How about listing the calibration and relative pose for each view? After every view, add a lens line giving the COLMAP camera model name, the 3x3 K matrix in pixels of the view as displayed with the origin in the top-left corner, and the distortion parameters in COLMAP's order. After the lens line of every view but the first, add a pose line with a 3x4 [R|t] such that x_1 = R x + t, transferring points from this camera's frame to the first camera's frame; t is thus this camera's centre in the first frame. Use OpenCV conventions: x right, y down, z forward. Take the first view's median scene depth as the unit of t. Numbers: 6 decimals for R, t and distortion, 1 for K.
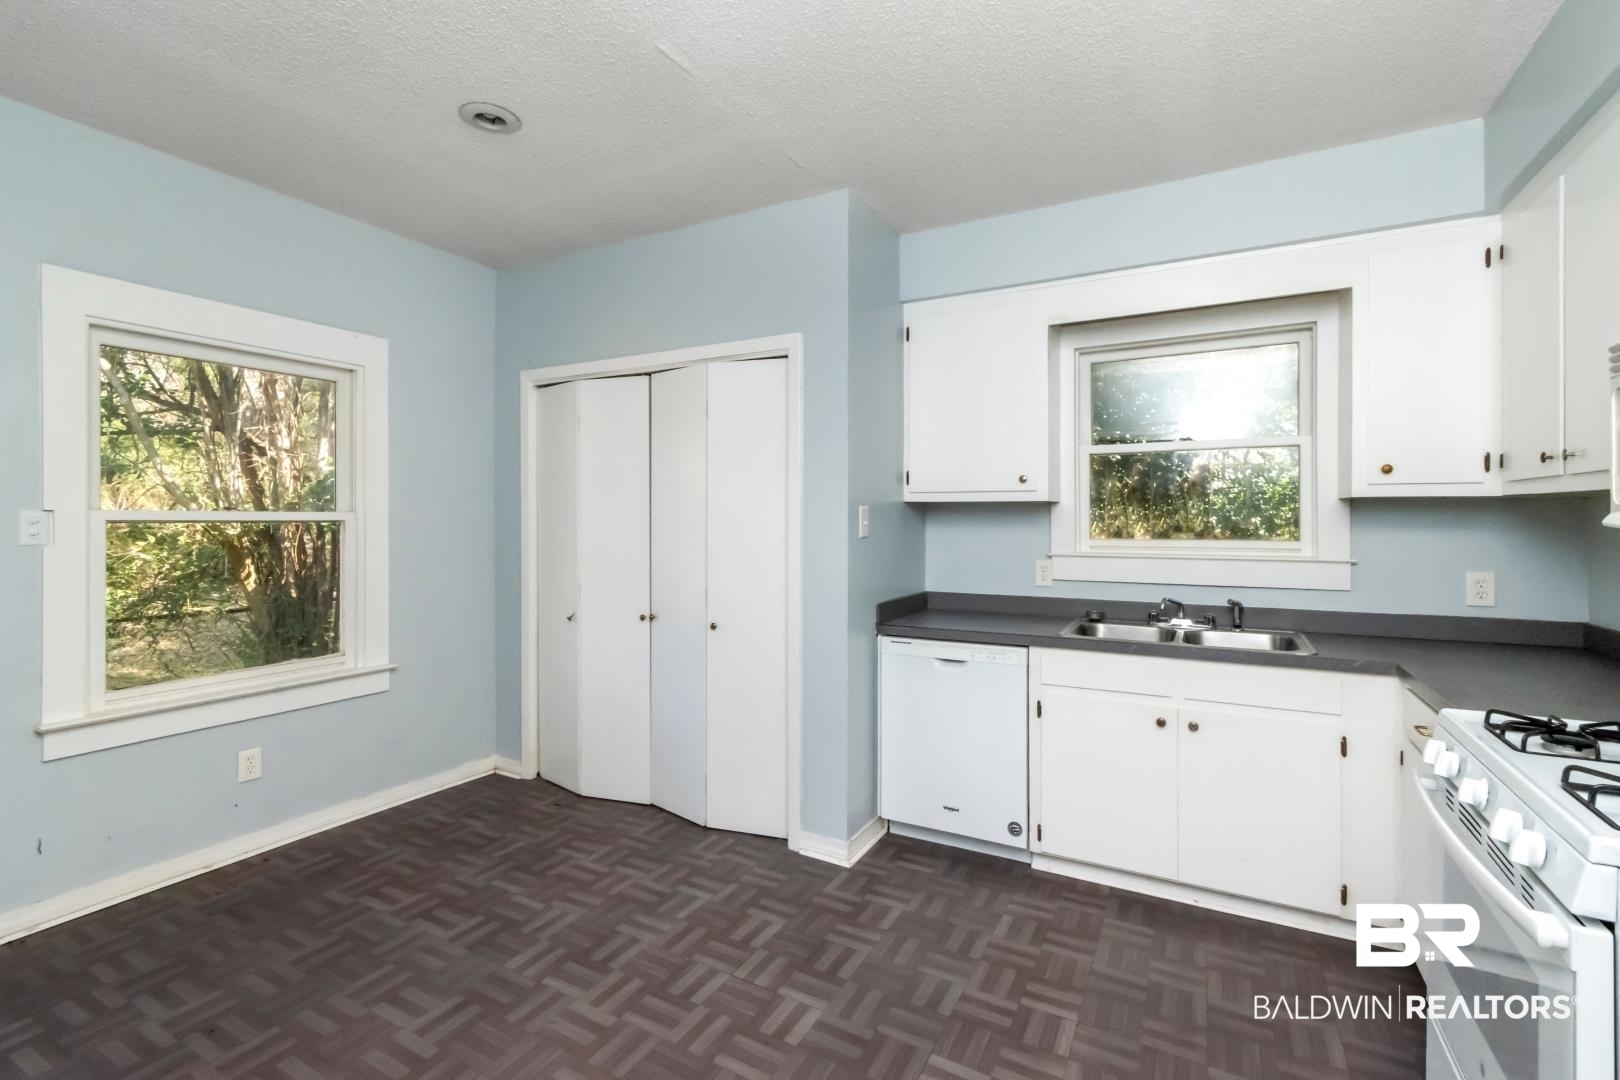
lens RADIAL K [[729.3, 0, 792.7], [0, 729.3, 518.4], [0, 0, 1]] dist [0.003910, -0.001964]
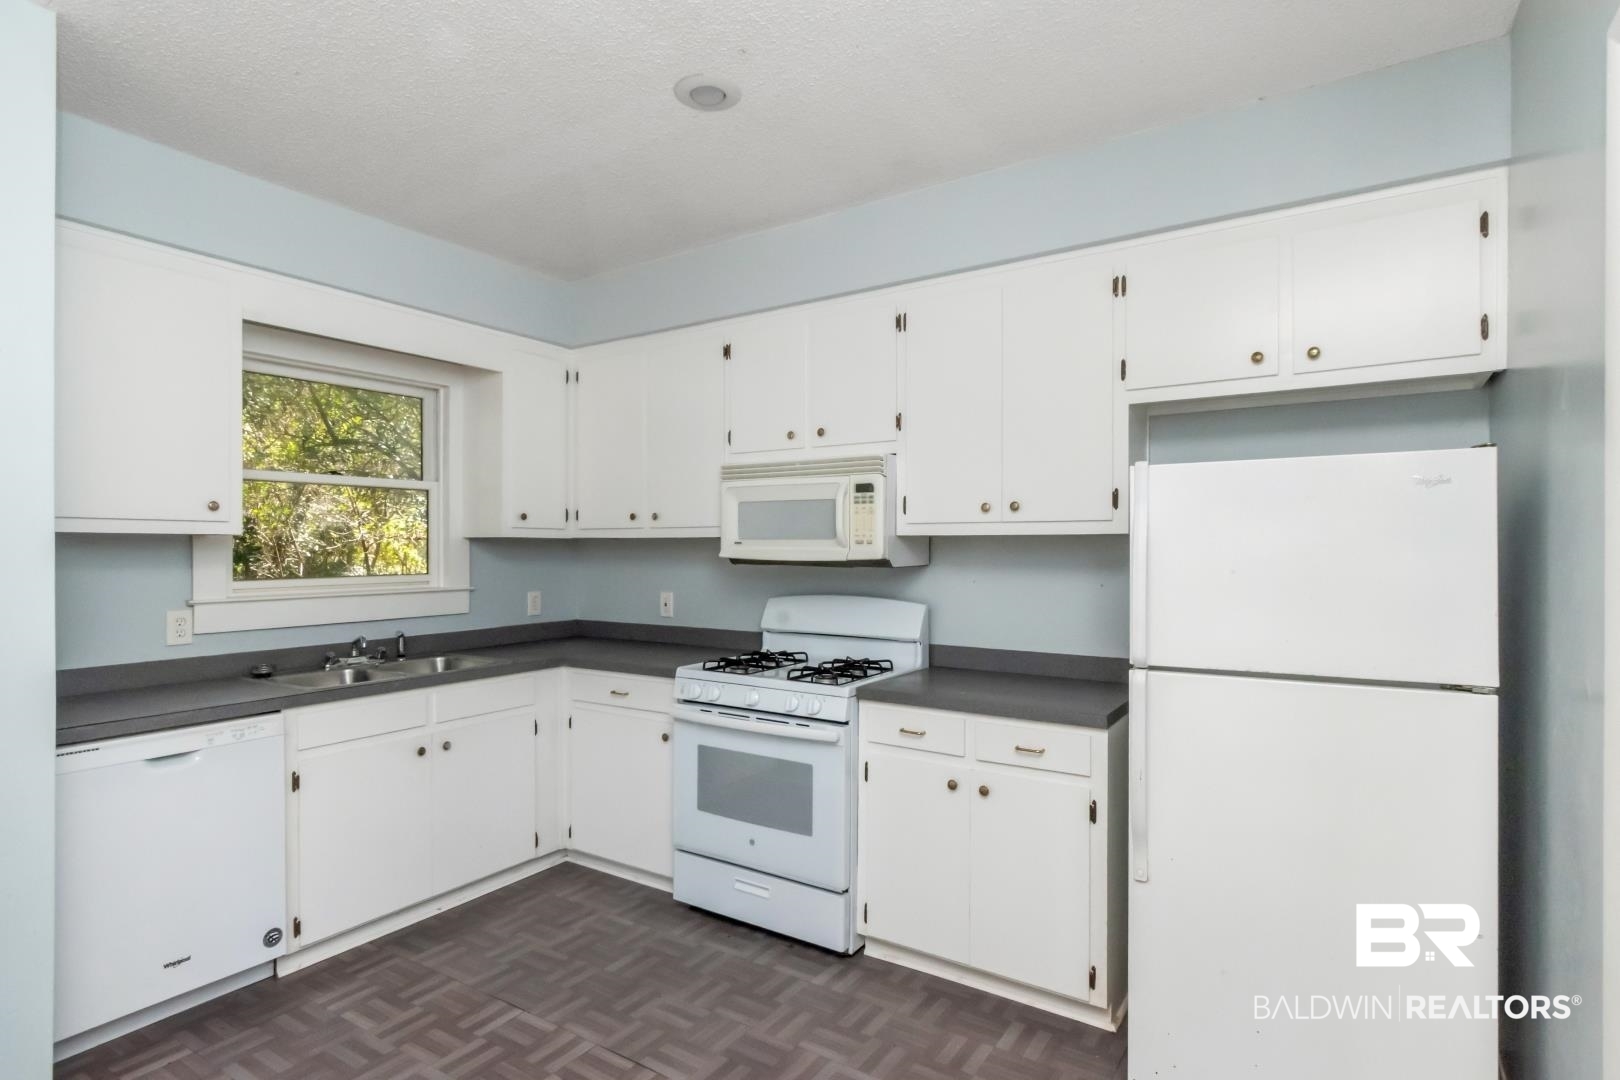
lens RADIAL K [[831.2, 0, 809.1], [0, 831.2, 549.2], [0, 0, 1]] dist [0.008979, -0.002249]
pose [[0.065286, -0.000532, 0.997866, -0.666479], [0.003729, 0.999993, 0.000289, -0.007237], [-0.997860, 0.003702, 0.065287, 0.384098]]
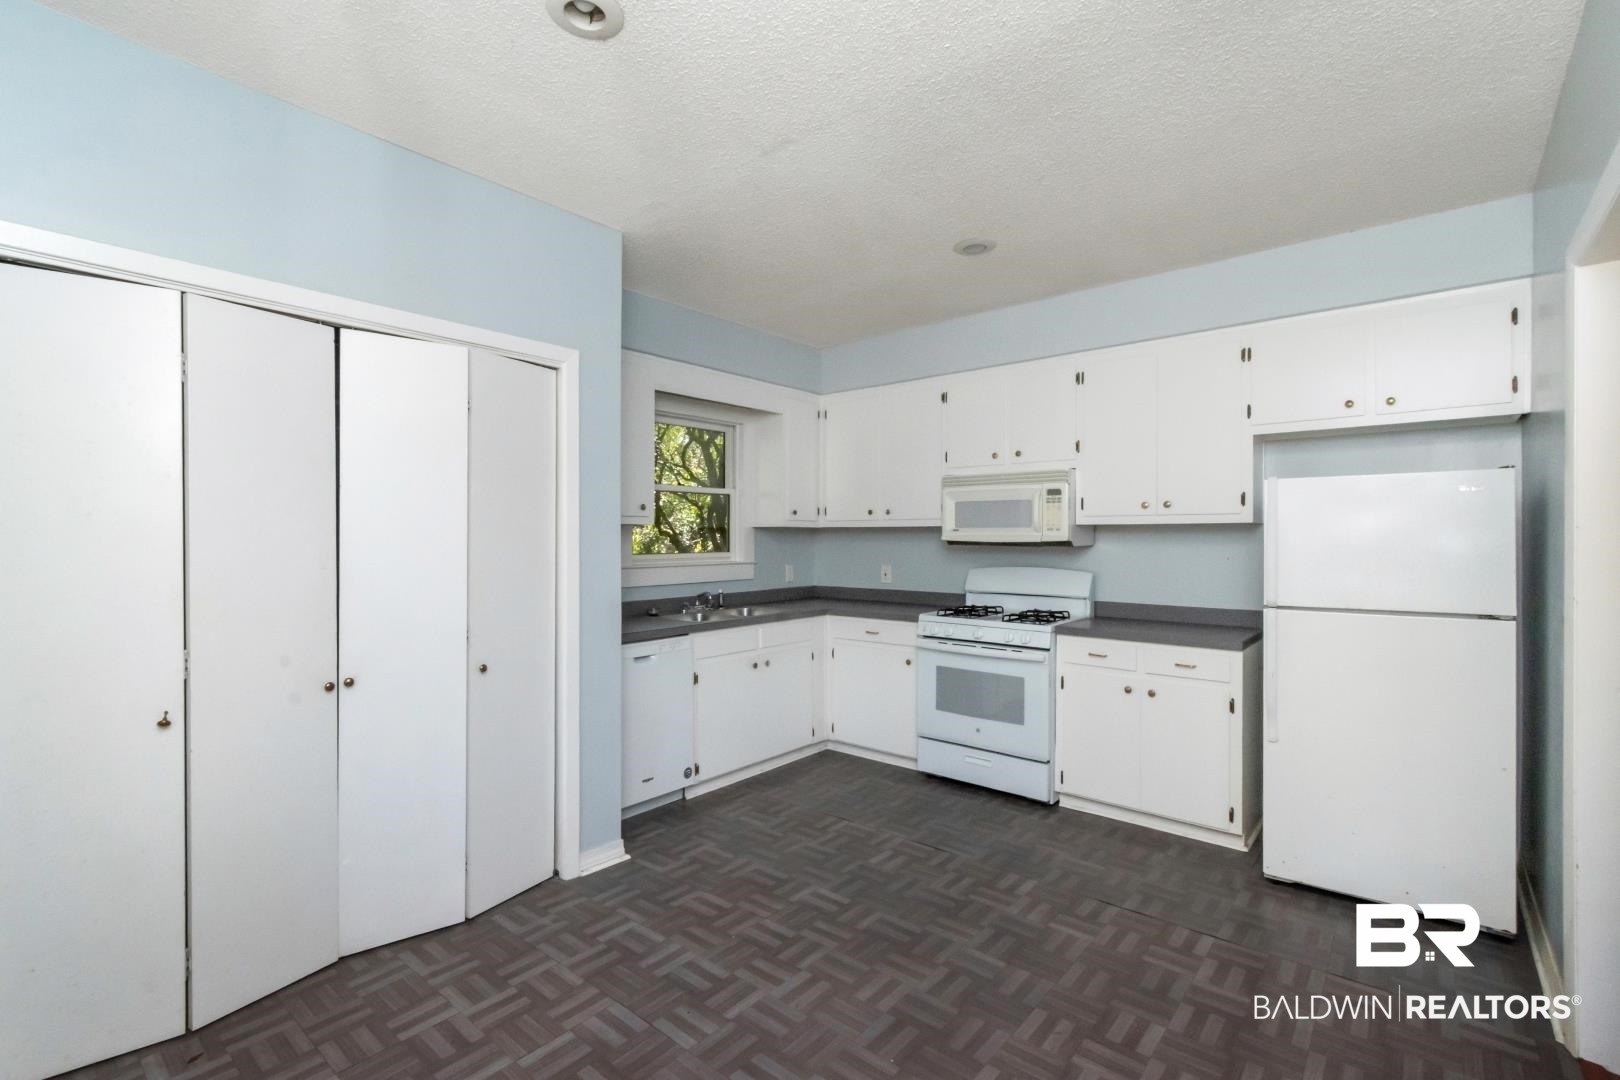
lens RADIAL K [[729.3, 0, 802.4], [0, 729.3, 538.4], [0, 0, 1]] dist [0.003910, -0.001964]
pose [[0.189947, -0.000855, 0.981794, -1.084575], [0.004108, 0.999992, 0.000077, 0.000669], [-0.981786, 0.004019, 0.189949, 0.615593]]
